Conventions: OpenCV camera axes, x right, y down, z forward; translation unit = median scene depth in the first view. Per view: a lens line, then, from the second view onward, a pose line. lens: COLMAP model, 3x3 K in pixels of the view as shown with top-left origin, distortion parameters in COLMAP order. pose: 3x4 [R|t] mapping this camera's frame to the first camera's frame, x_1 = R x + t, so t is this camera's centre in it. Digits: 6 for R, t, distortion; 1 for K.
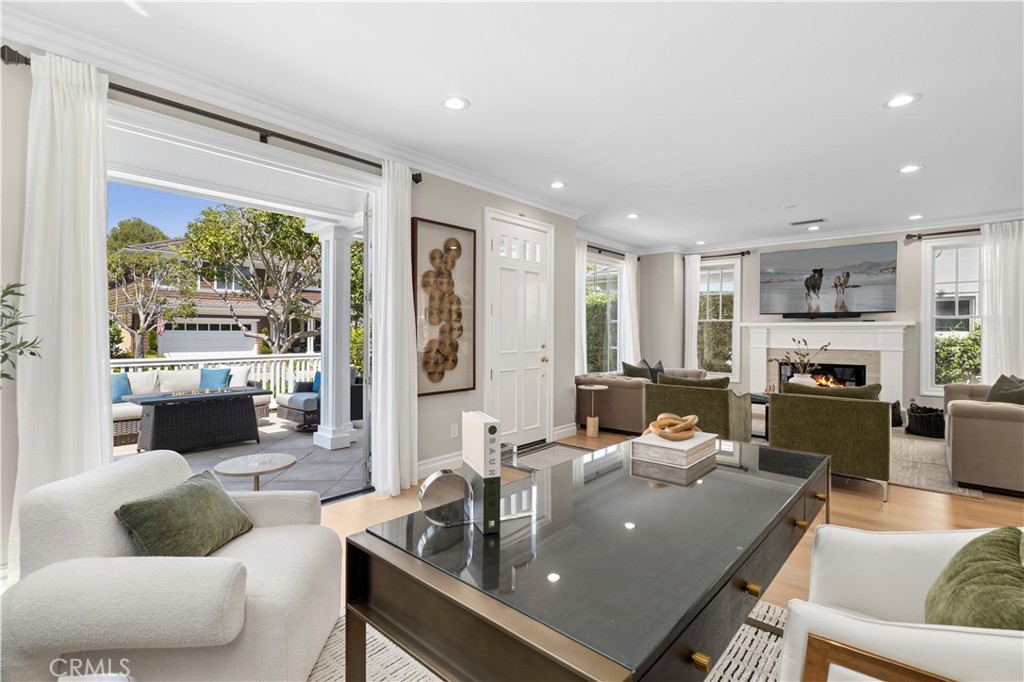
lens RADIAL K [[472.7, 0, 514.0], [0, 472.7, 335.1], [0, 0, 1]] dist [0.003447, -0.001144]
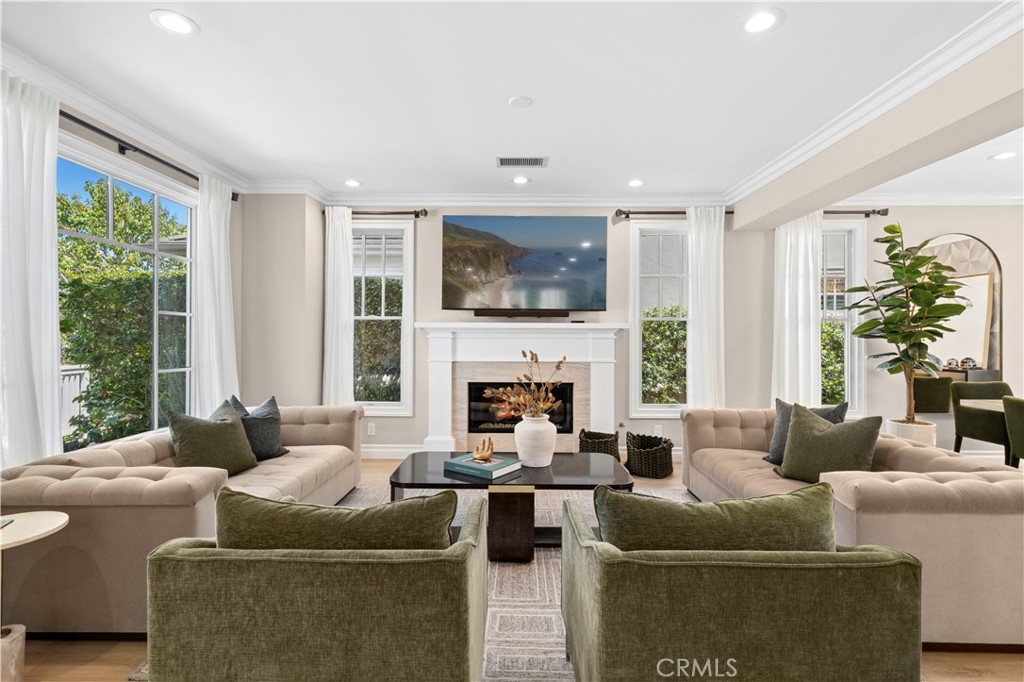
lens RADIAL K [[480.1, 0, 511.2], [0, 480.1, 336.5], [0, 0, 1]] dist [0.002203, 0.000625]
pose [[0.761863, -0.002775, 0.647732, 0.176525], [0.002627, 0.999996, 0.001195, -0.007930], [-0.647732, 0.000791, 0.761867, 0.465999]]
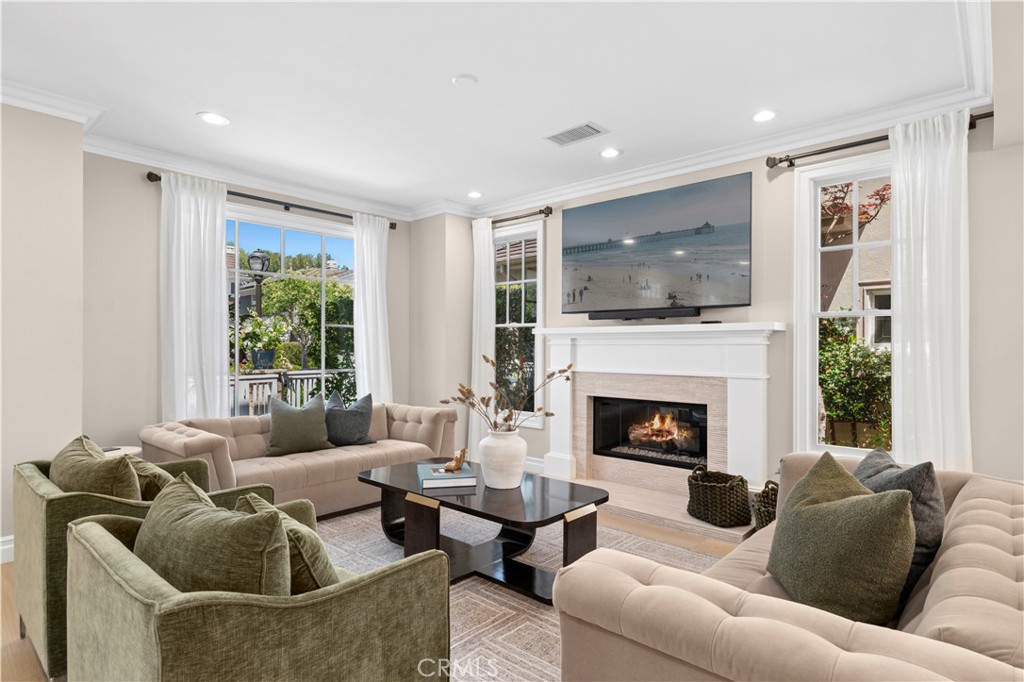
lens RADIAL K [[537.2, 0, 506.9], [0, 537.2, 347.2], [0, 0, 1]] dist [0.000623, 0.000168]
pose [[0.999908, -0.003162, -0.013222, 0.488490], [0.003102, 0.999985, -0.004610, 0.000600], [0.013236, 0.004569, 0.999902, 0.354927]]
